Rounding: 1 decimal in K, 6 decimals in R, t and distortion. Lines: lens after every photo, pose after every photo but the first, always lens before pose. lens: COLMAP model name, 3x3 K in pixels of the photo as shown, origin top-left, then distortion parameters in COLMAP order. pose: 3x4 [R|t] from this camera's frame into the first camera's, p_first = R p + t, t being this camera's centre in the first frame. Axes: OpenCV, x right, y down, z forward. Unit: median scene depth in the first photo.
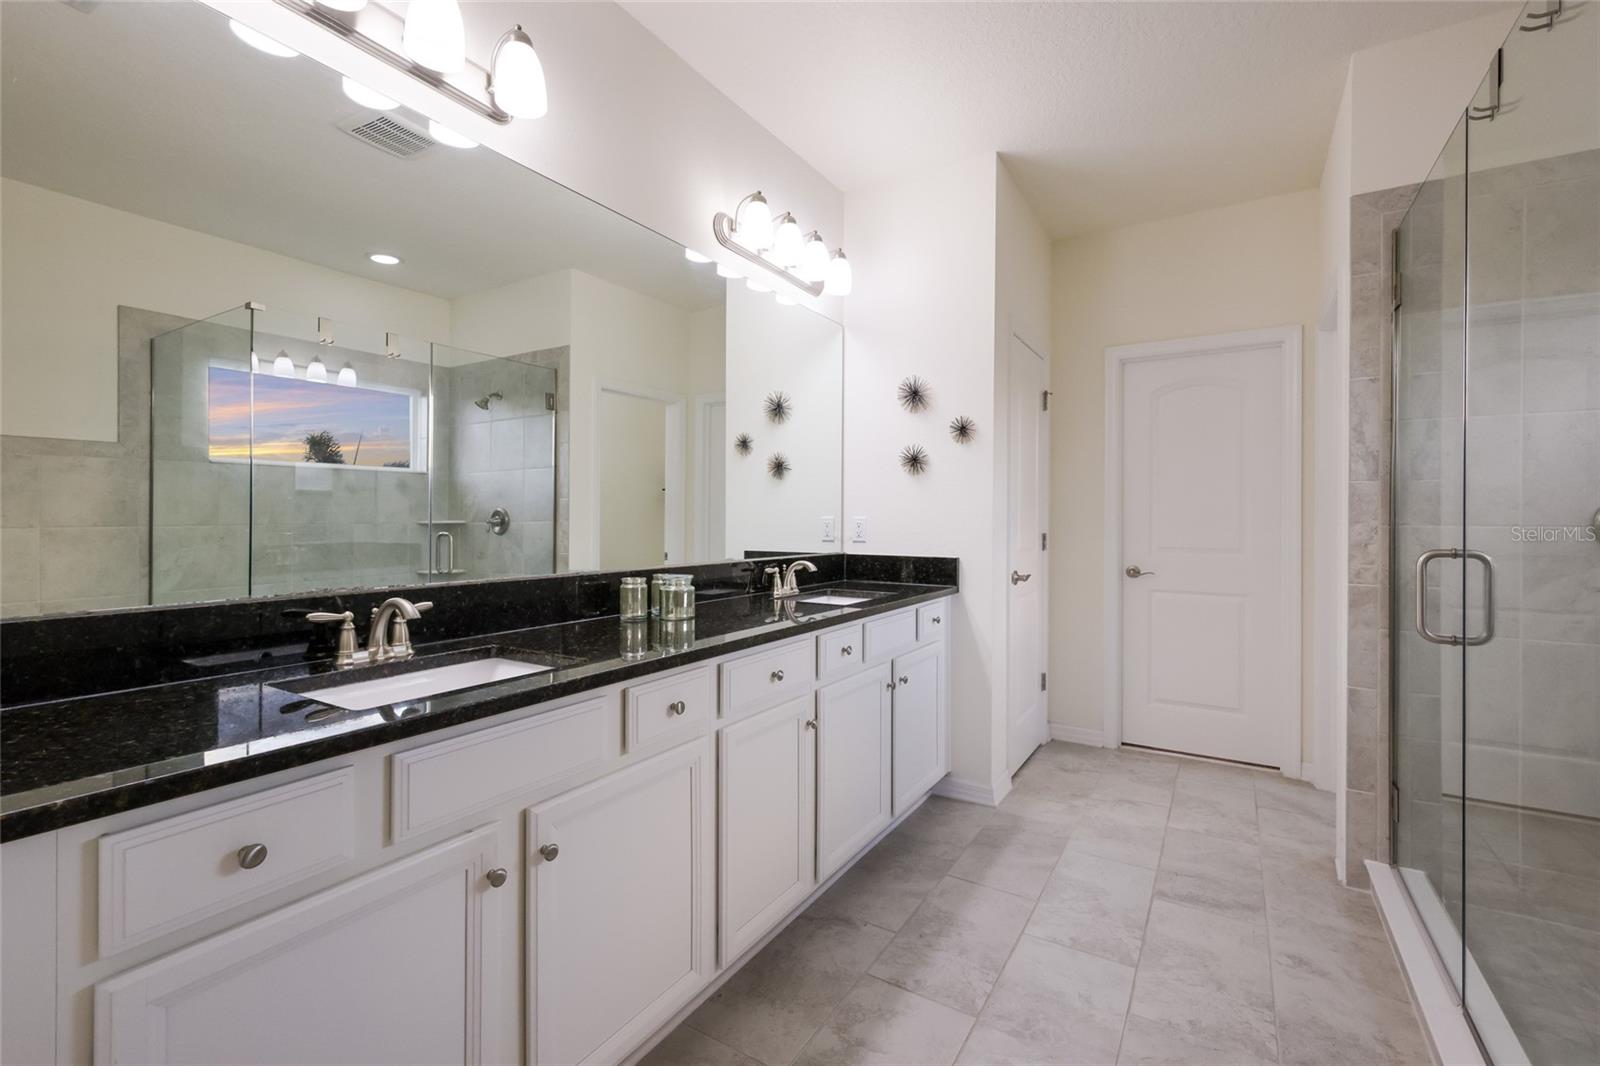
lens RADIAL K [[706.3, 0, 797.5], [0, 706.3, 521.1], [0, 0, 1]] dist [0.007544, -0.000955]
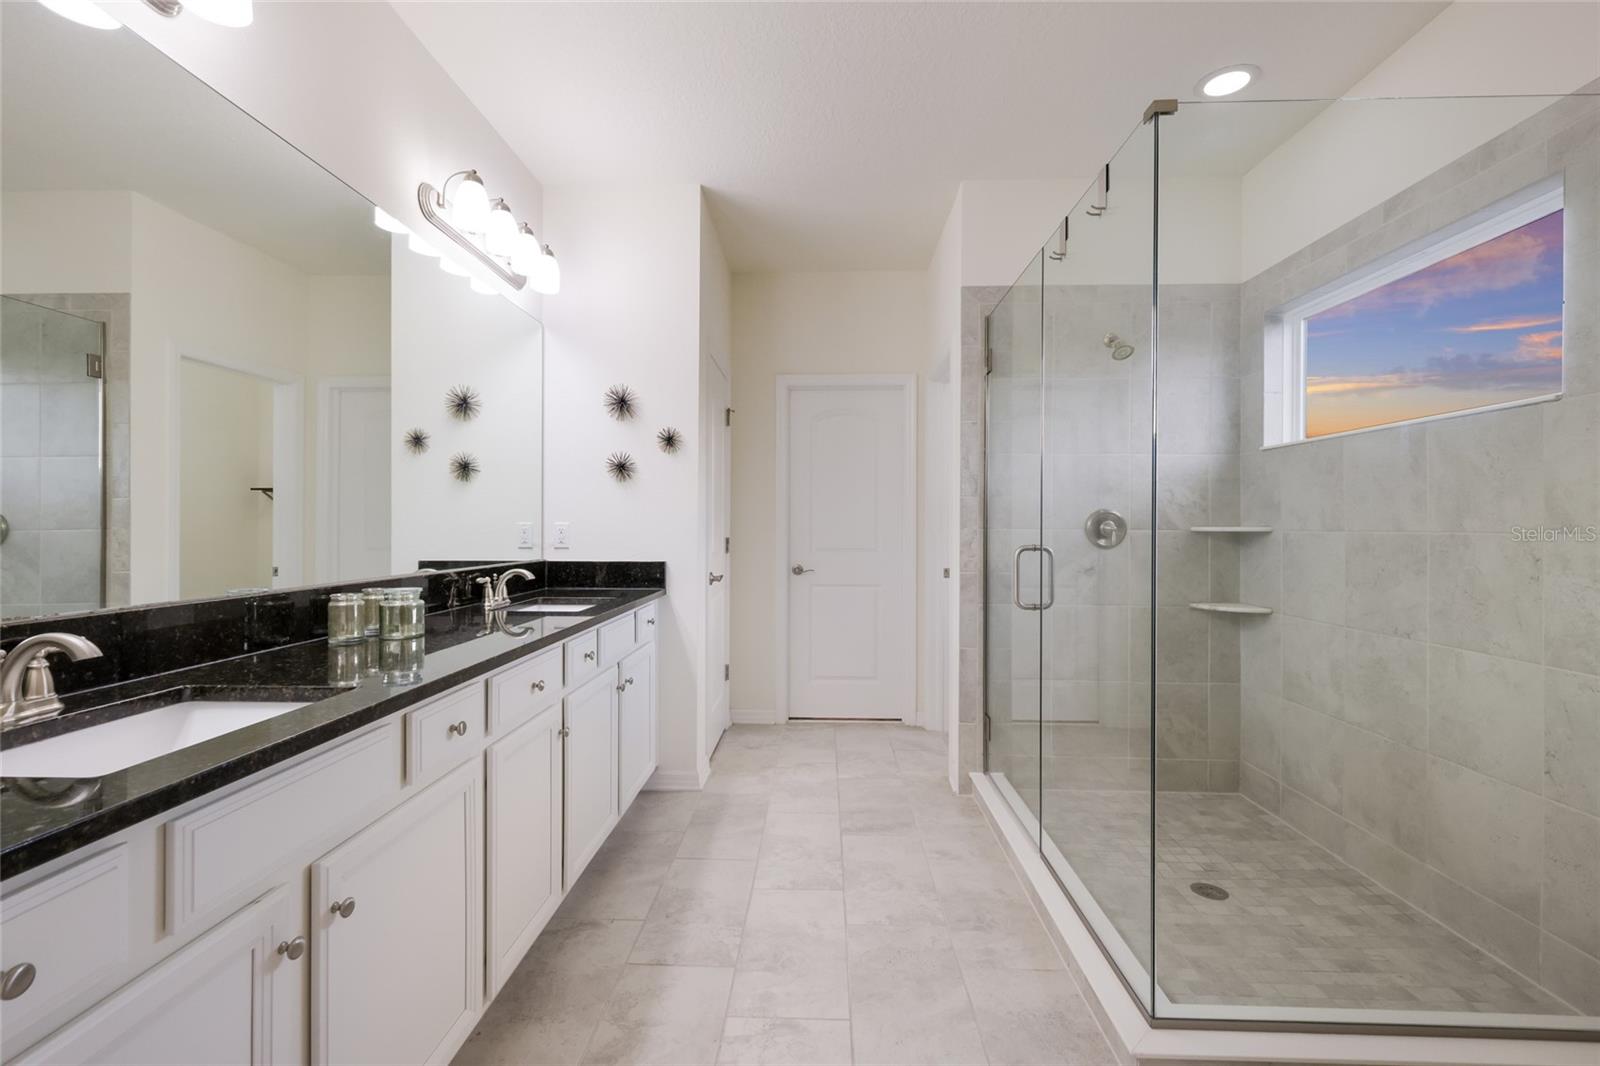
lens RADIAL K [[706.3, 0, 805.8], [0, 706.3, 530.7], [0, 0, 1]] dist [0.007544, -0.000955]
pose [[0.864690, -0.005605, 0.502275, -0.157745], [0.002988, 0.999977, 0.006014, 0.000058], [-0.502297, -0.003699, 0.864687, -0.020378]]
